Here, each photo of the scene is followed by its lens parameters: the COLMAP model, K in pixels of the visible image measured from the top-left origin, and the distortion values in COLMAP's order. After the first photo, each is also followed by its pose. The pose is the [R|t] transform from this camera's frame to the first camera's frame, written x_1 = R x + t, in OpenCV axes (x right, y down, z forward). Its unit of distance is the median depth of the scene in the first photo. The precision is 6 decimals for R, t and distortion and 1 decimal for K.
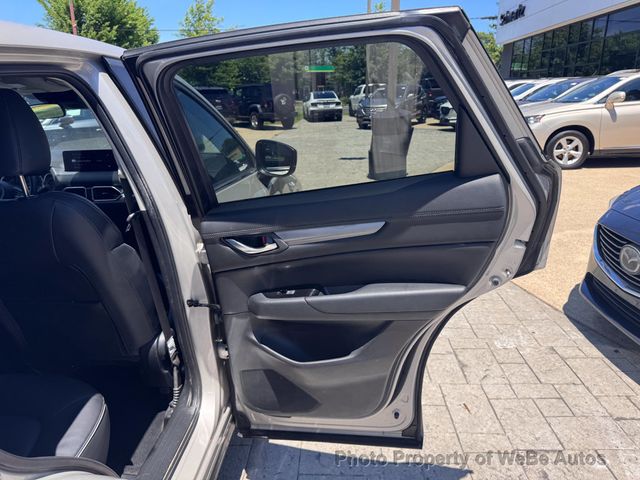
lens RADIAL K [[461.3, 0, 317.5], [0, 461.3, 244.6], [0, 0, 1]] dist [0.028913, -0.027397]
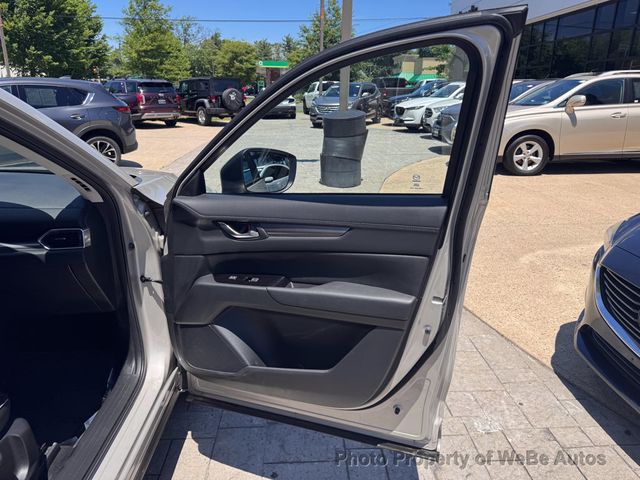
lens RADIAL K [[461.3, 0, 319.8], [0, 461.3, 240.0], [0, 0, 1]] dist [0.028913, -0.027397]
pose [[0.995129, -0.006316, 0.098375, 0.011772], [0.006560, 0.999976, -0.002150, -0.017198], [-0.098359, 0.002785, 0.995147, 0.053582]]
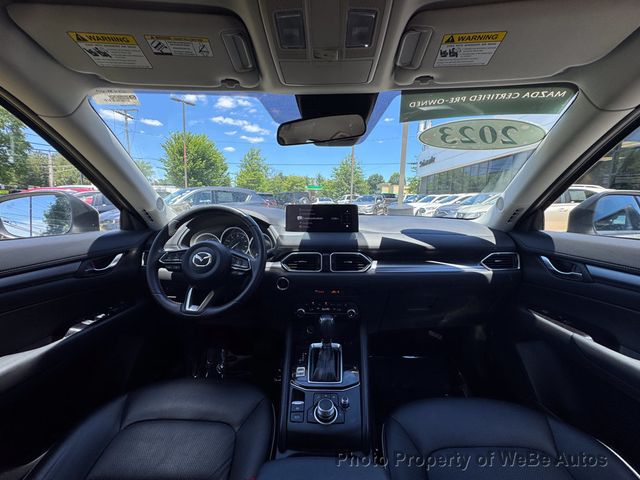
lens RADIAL K [[259.7, 0, 319.8], [0, 259.7, 241.4], [0, 0, 1]] dist [-0.000358, 0.000428]
pose [[0.998565, 0.023805, 0.047969, -0.080106], [-0.015690, 0.986512, -0.162932, -0.011735], [-0.051201, 0.161946, 0.985470, 0.092534]]
